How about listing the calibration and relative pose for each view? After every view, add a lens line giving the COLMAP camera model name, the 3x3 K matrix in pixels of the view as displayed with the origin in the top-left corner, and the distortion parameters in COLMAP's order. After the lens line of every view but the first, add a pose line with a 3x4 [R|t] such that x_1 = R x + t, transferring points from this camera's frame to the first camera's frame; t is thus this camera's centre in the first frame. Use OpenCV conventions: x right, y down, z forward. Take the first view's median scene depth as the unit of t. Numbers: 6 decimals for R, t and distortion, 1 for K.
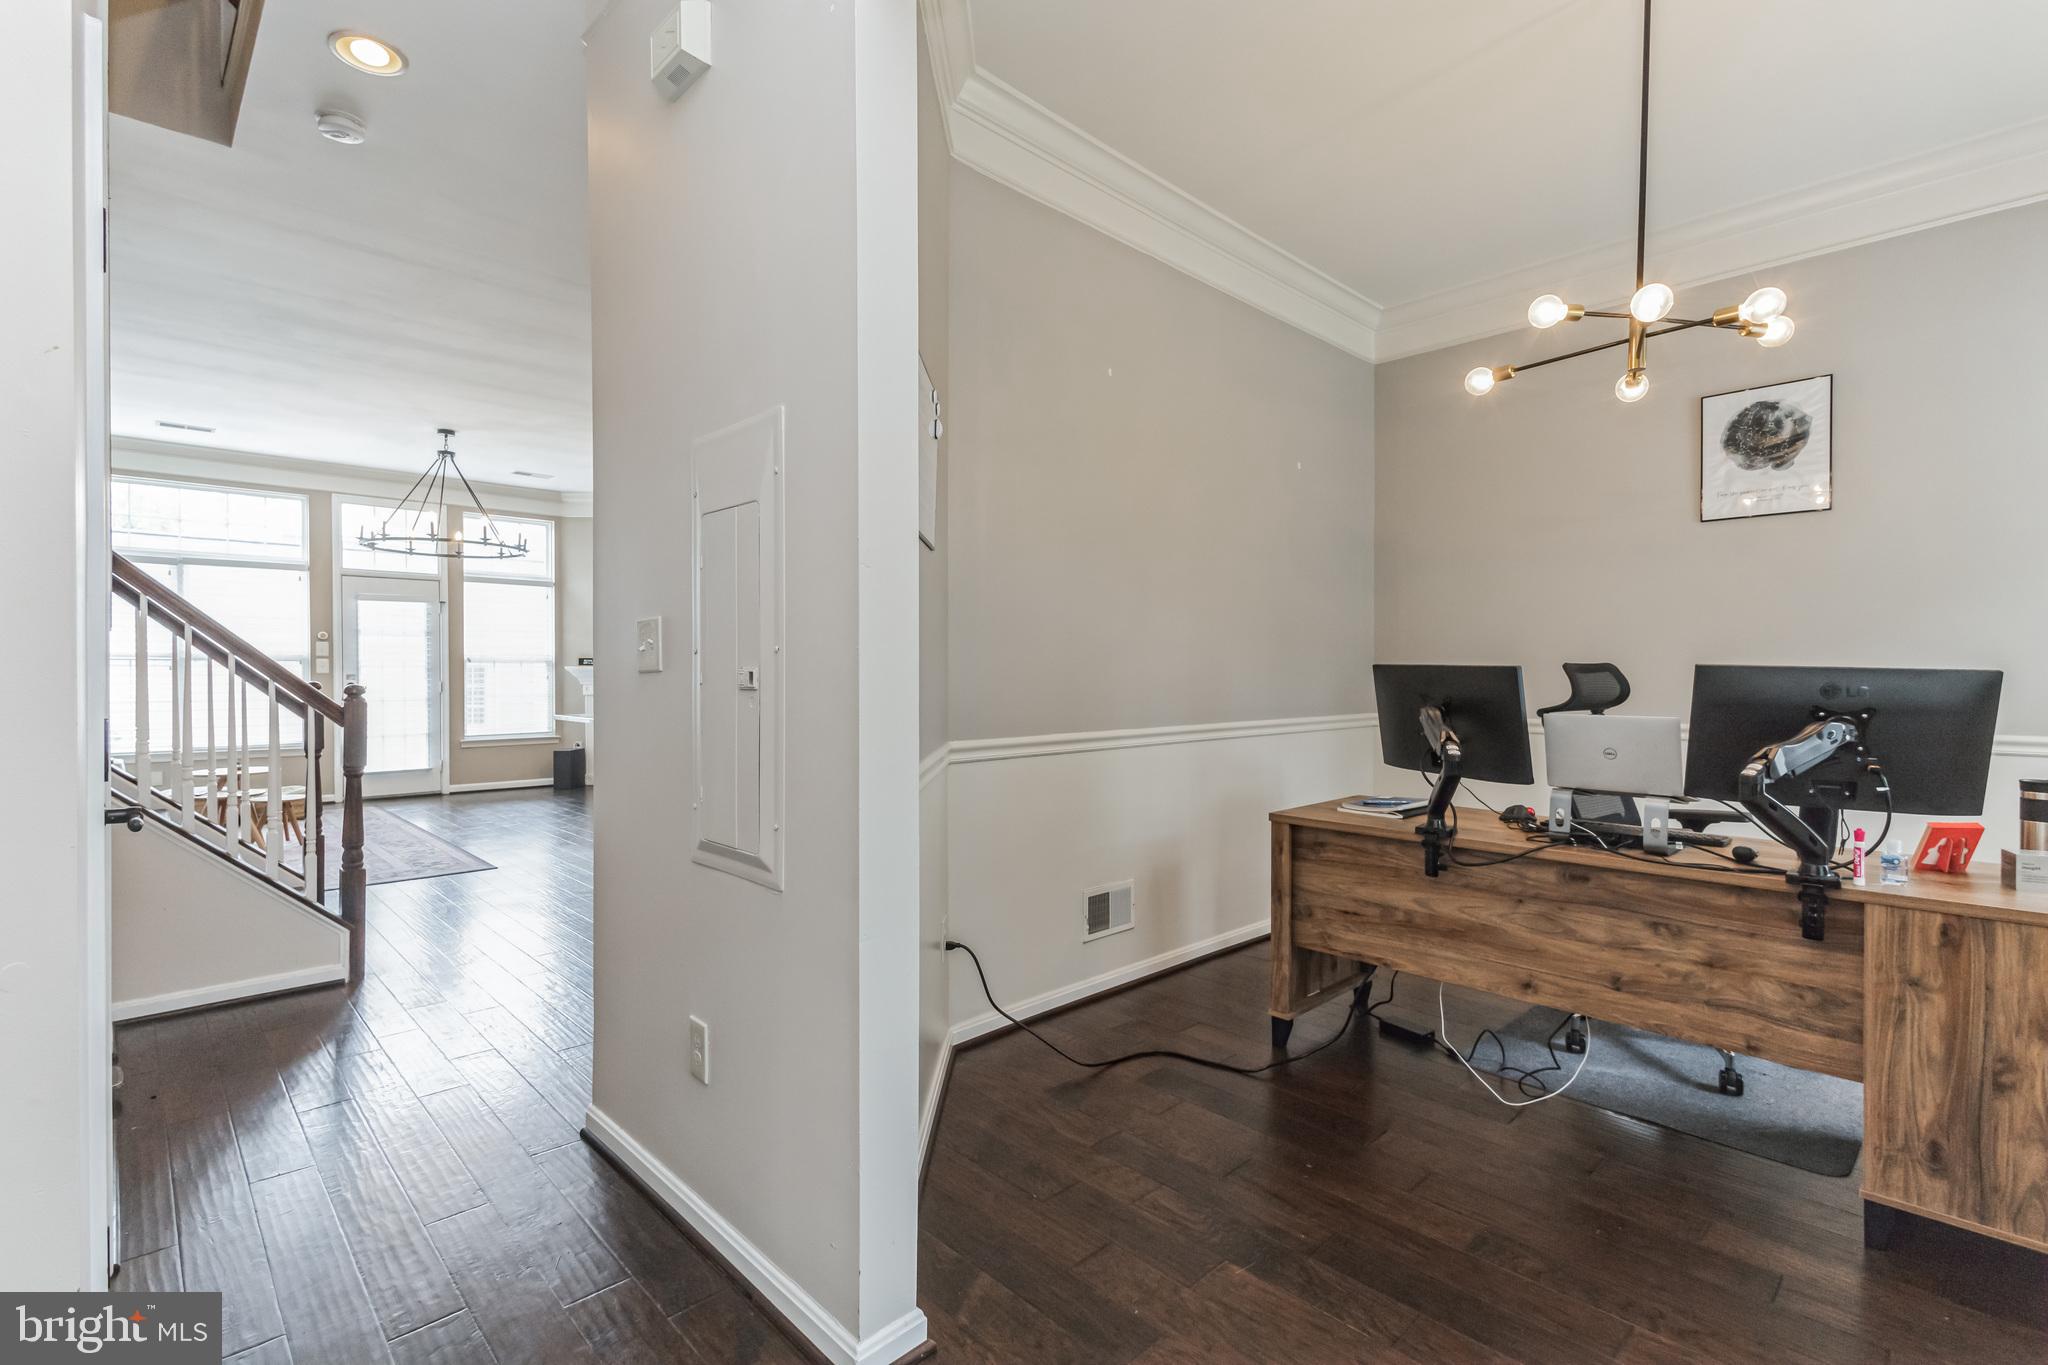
lens RADIAL K [[938.4, 0, 1024.1], [0, 938.4, 678.8], [0, 0, 1]] dist [0.014267, -0.004262]
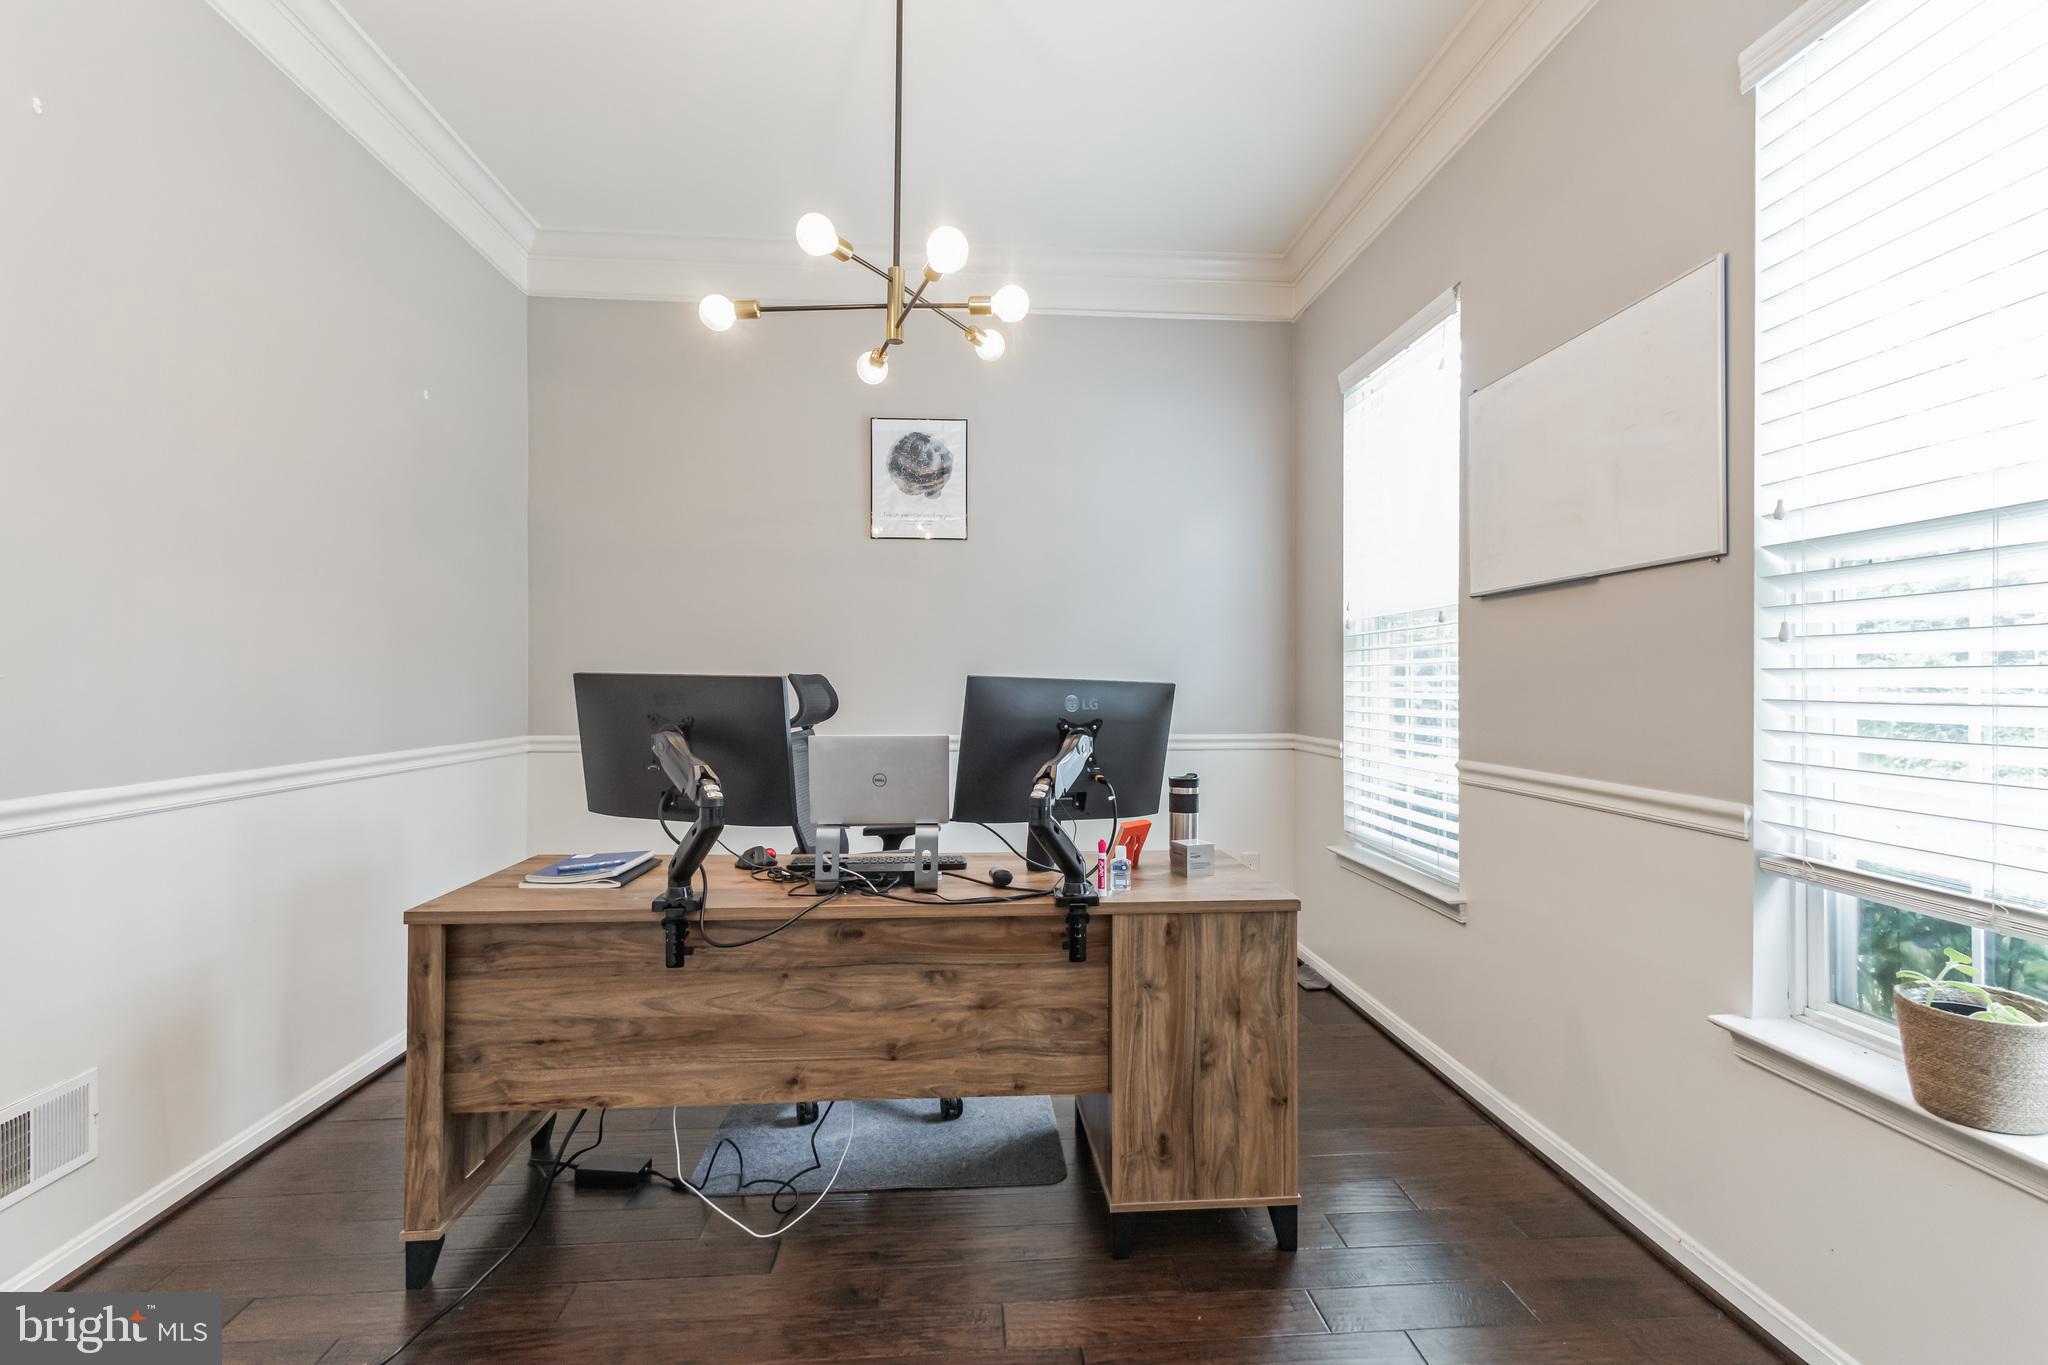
lens RADIAL K [[938.4, 0, 1023.5], [0, 938.4, 680.0], [0, 0, 1]] dist [0.014267, -0.004262]
pose [[0.632427, 0.004032, 0.774610, 0.043297], [0.004400, 0.999952, -0.008798, -0.002590], [-0.774608, 0.008973, 0.632379, 0.338070]]
